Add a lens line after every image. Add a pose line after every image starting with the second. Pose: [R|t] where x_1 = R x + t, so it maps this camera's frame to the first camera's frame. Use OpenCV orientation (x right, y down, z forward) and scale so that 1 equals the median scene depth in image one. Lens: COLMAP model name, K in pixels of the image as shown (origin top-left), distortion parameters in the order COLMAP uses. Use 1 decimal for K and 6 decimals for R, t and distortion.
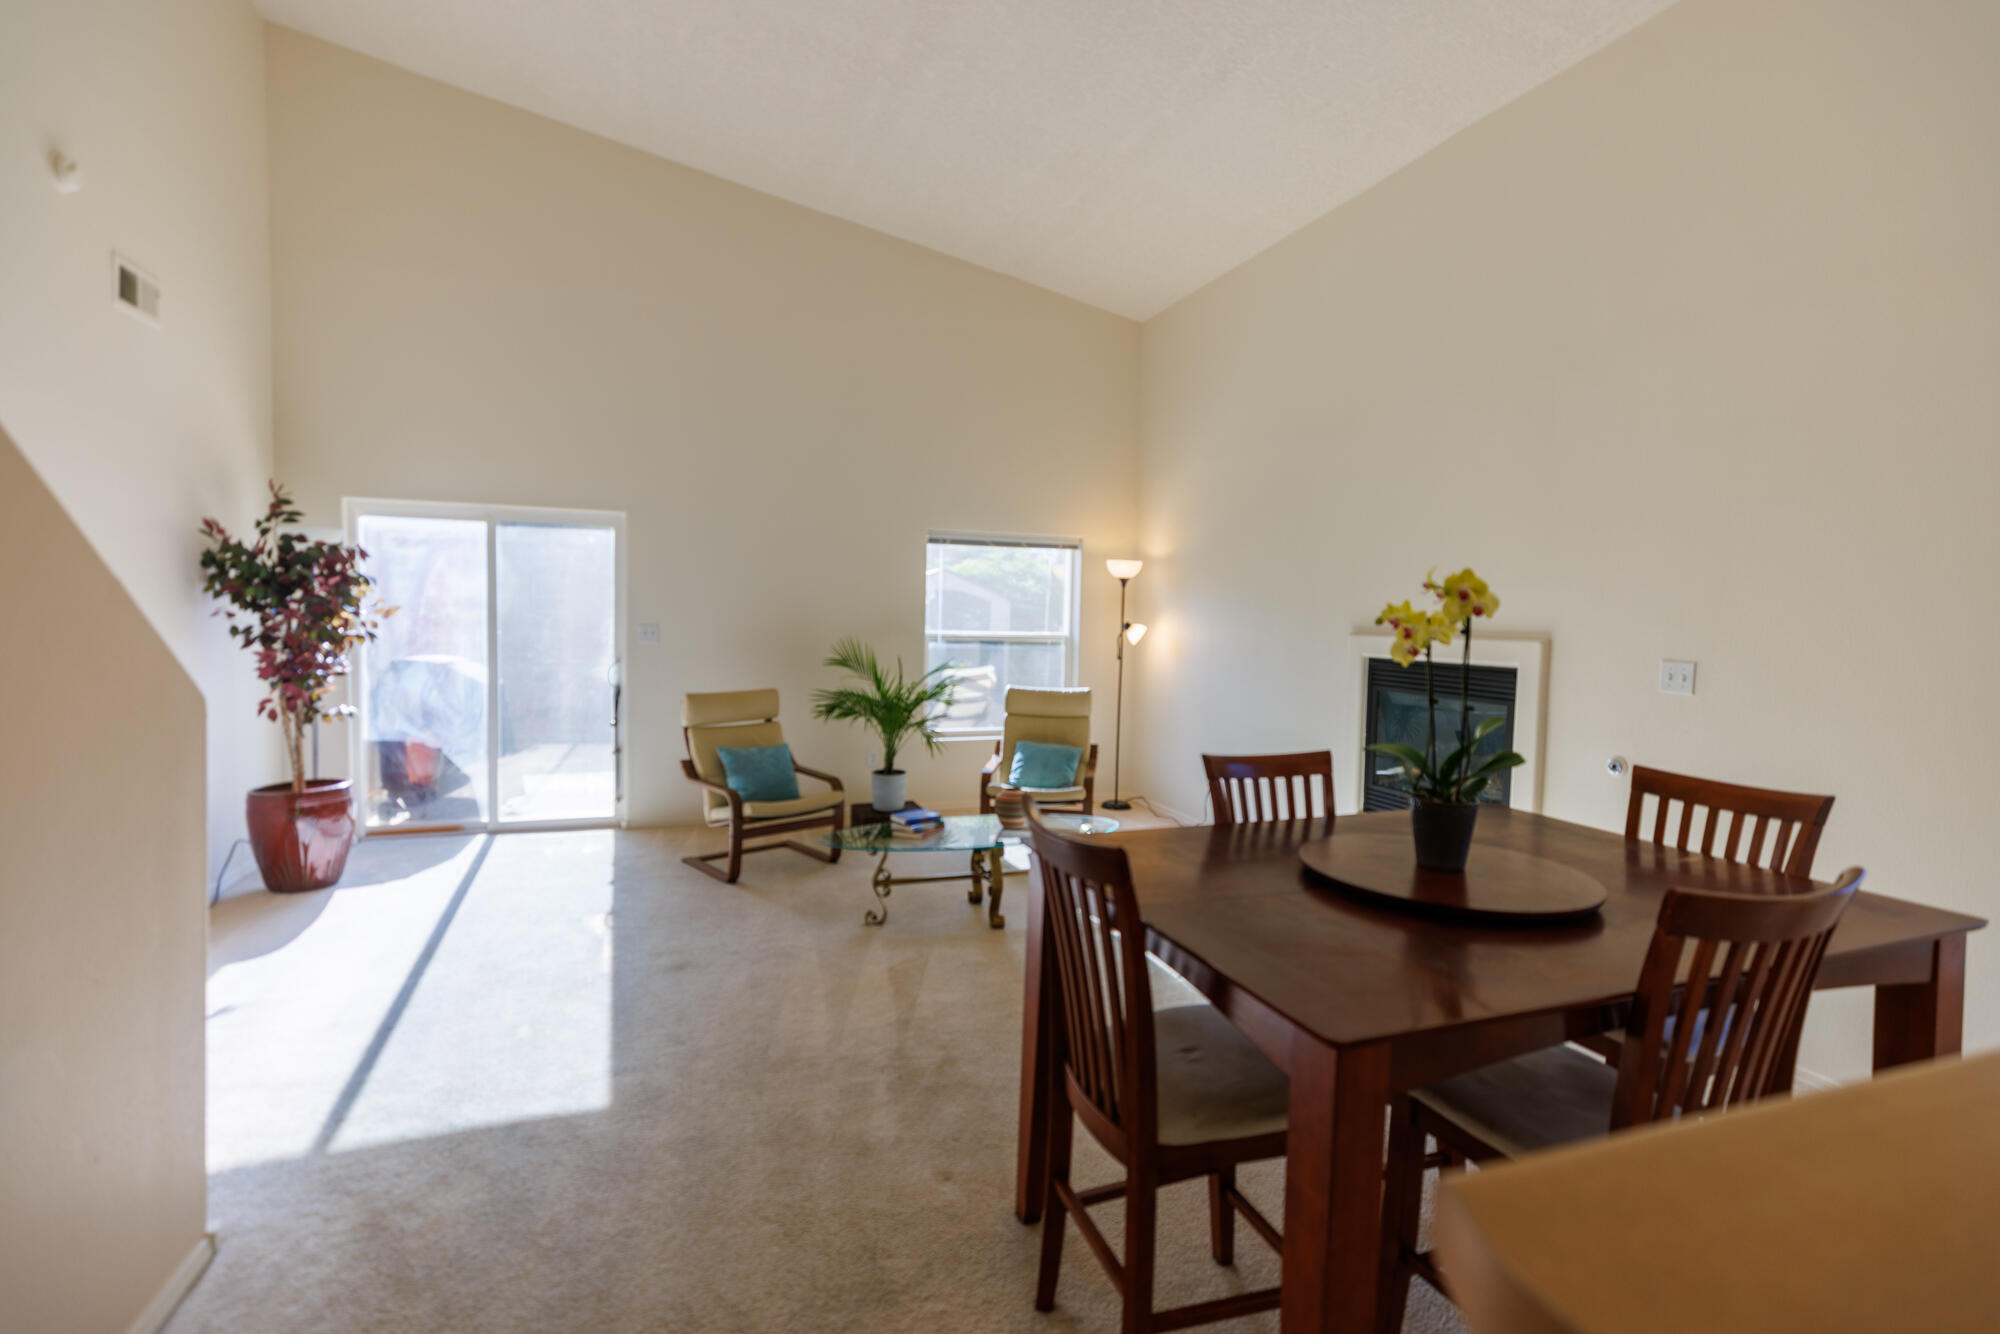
lens RADIAL K [[892.3, 0, 1004.7], [0, 892.3, 657.6], [0, 0, 1]] dist [0.005631, 0.000470]
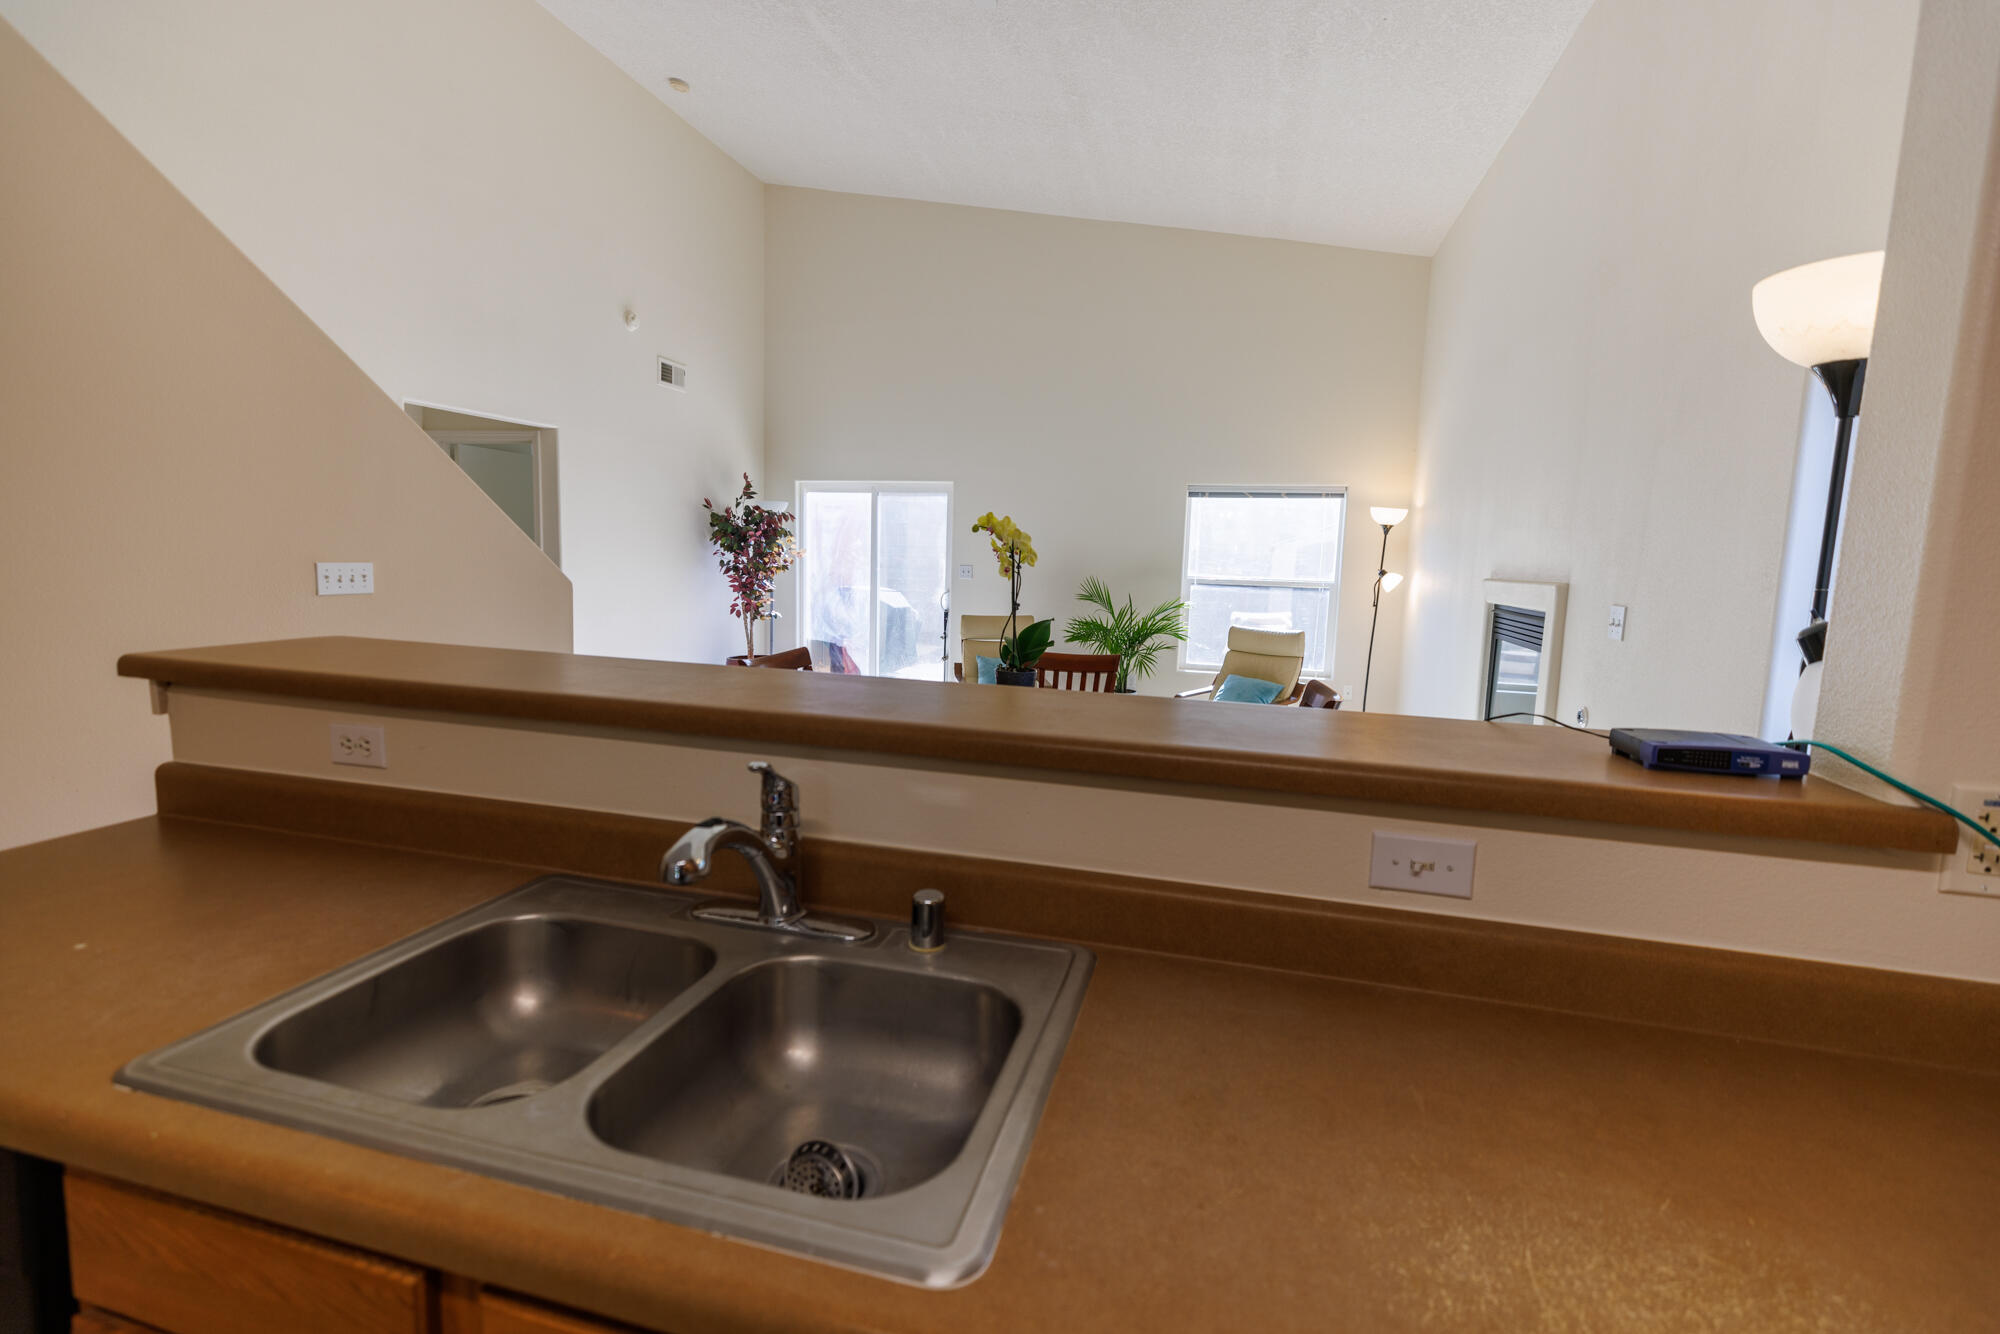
lens RADIAL K [[892.3, 0, 1000.9], [0, 892.3, 660.0], [0, 0, 1]] dist [0.005631, 0.000470]
pose [[0.817188, 0.073059, -0.571722, 0.524877], [-0.041105, 0.996795, 0.068625, 0.014276], [0.574903, -0.032579, 0.817573, -0.093541]]
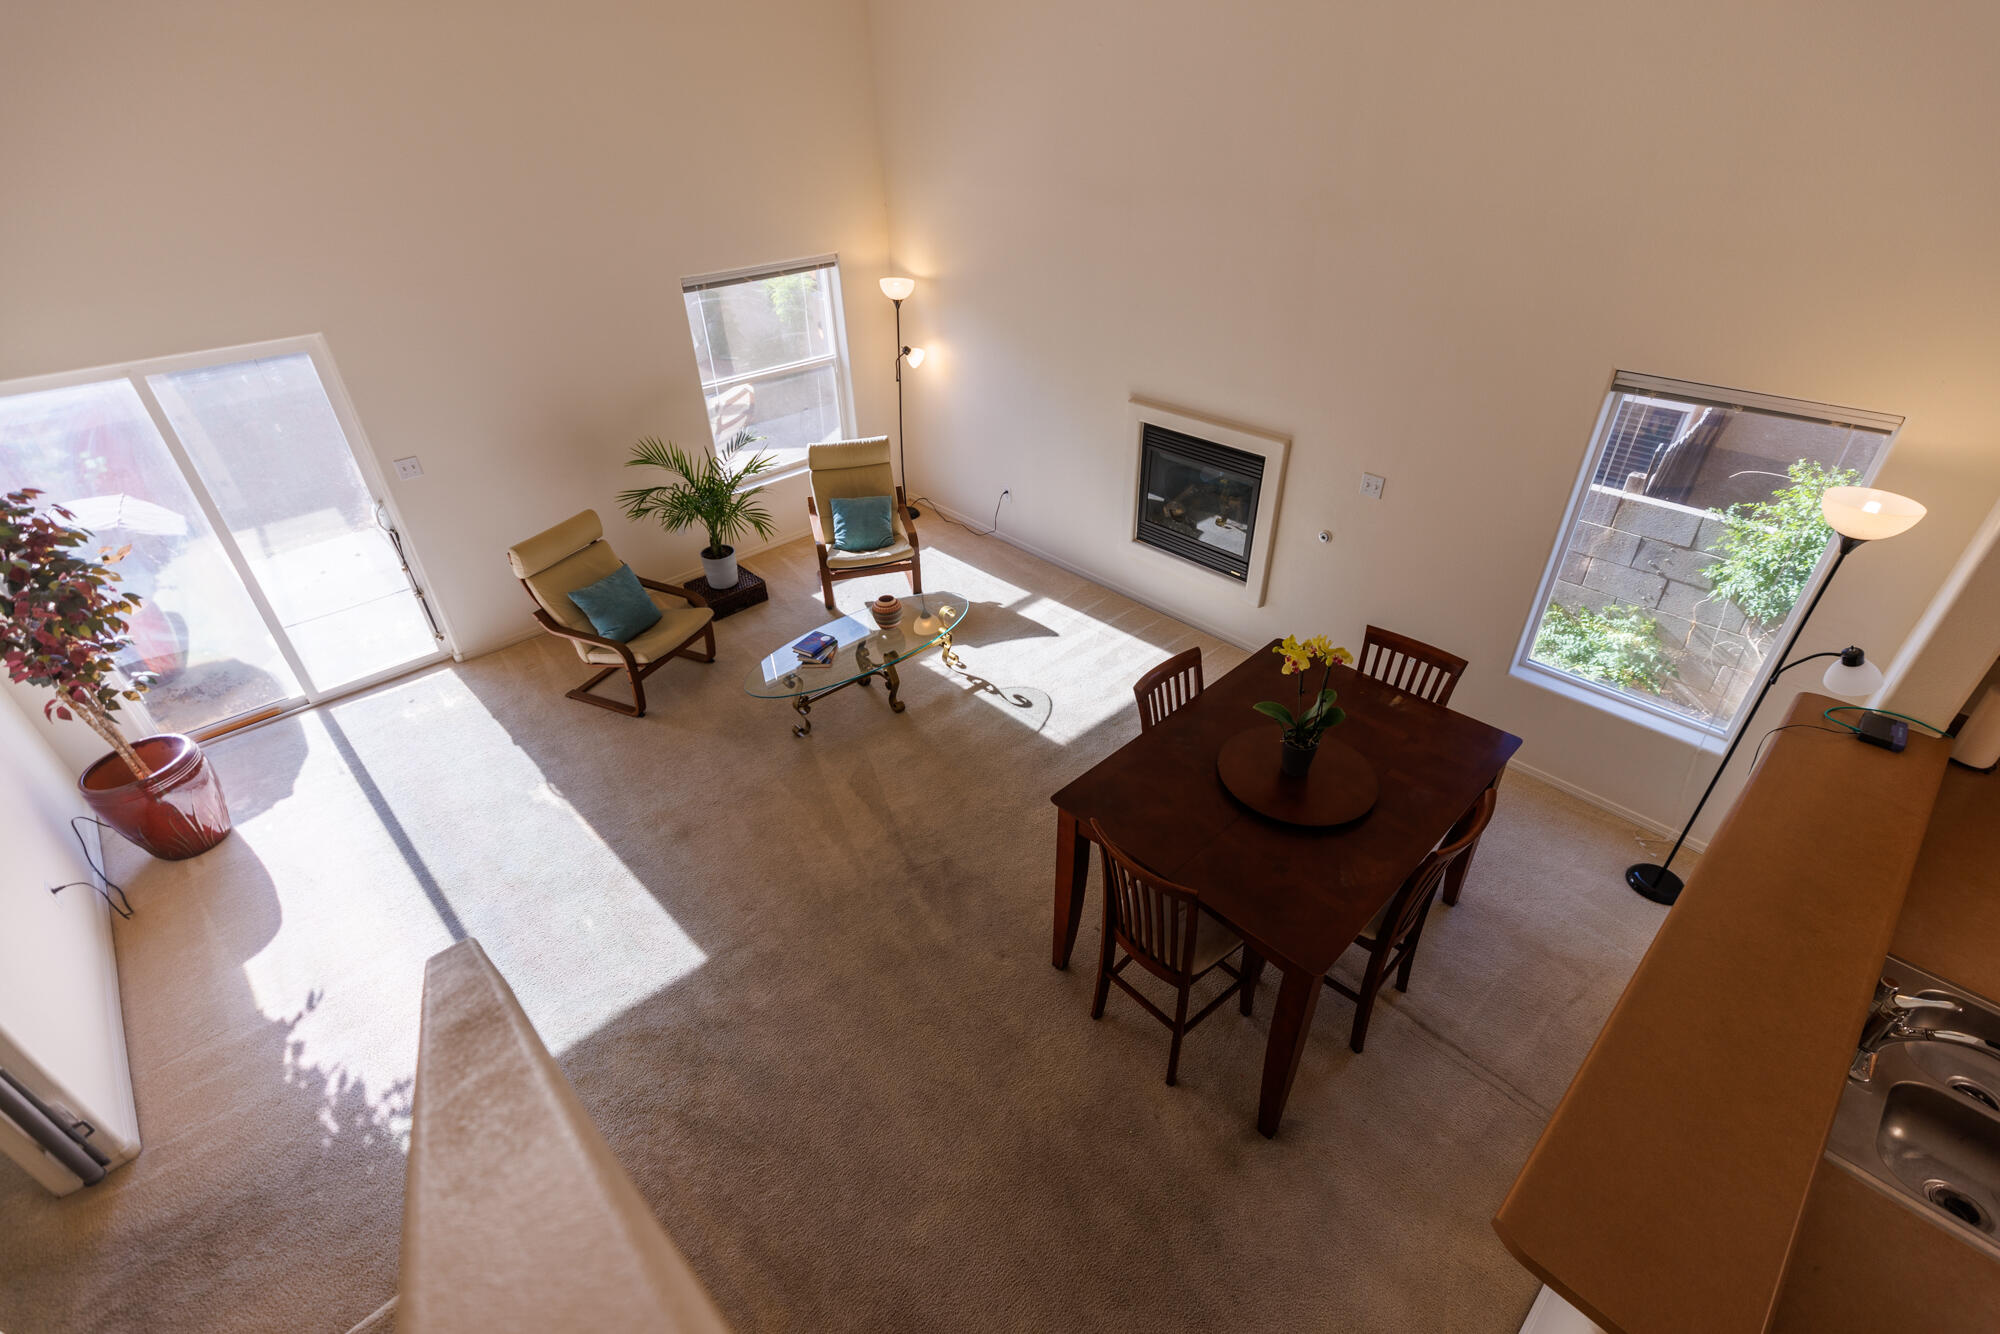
lens RADIAL K [[892.3, 0, 1008.3], [0, 892.3, 652.8], [0, 0, 1]] dist [0.005631, 0.000470]
pose [[0.919822, -0.243536, 0.307601, -0.206713], [0.055990, 0.857480, 0.511462, -0.358578], [-0.388321, -0.453232, 0.802364, -0.035637]]
